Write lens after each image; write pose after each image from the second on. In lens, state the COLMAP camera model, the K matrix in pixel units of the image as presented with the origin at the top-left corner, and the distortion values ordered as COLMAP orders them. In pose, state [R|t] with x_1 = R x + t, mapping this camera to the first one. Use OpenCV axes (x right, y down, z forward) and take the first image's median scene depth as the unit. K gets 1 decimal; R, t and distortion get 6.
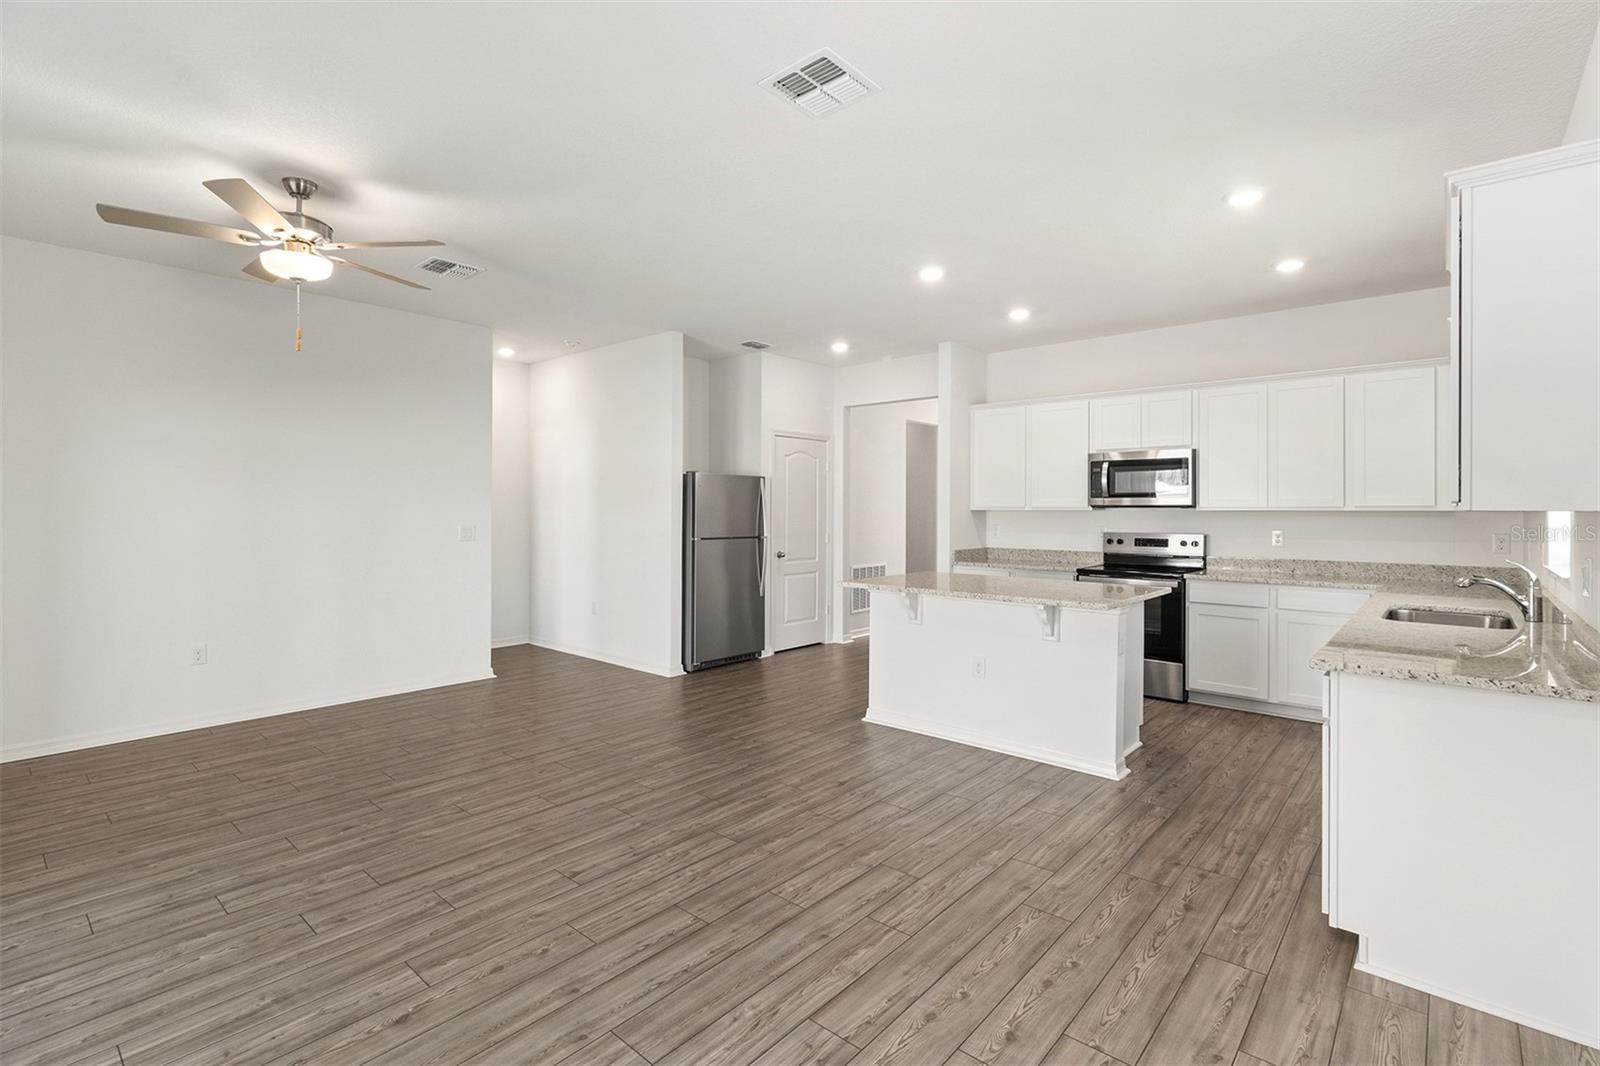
lens RADIAL K [[740.2, 0, 806.3], [0, 740.2, 511.4], [0, 0, 1]] dist [0.002775, -0.000160]
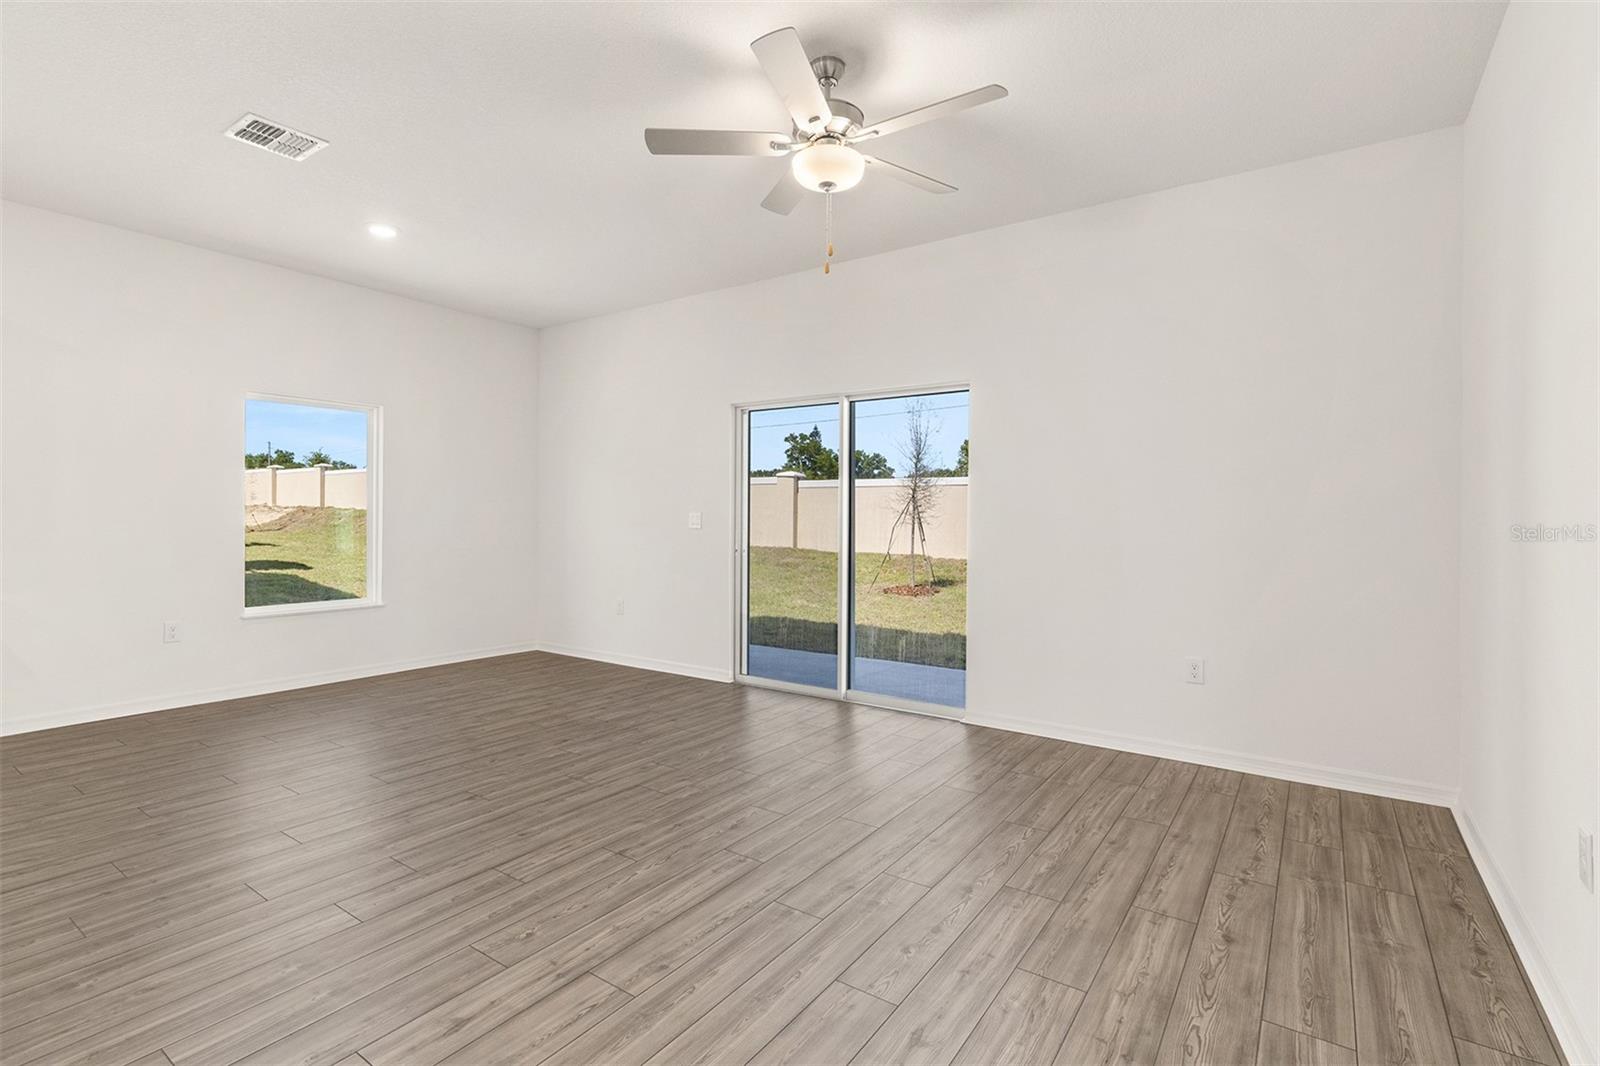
lens RADIAL K [[740.2, 0, 805.4], [0, 740.2, 521.3], [0, 0, 1]] dist [0.002775, -0.000160]
pose [[-0.994027, -0.008947, -0.108771, -0.524515], [-0.009824, 0.999923, 0.007525, 0.045858], [0.108695, 0.008548, -0.994038, 1.646695]]
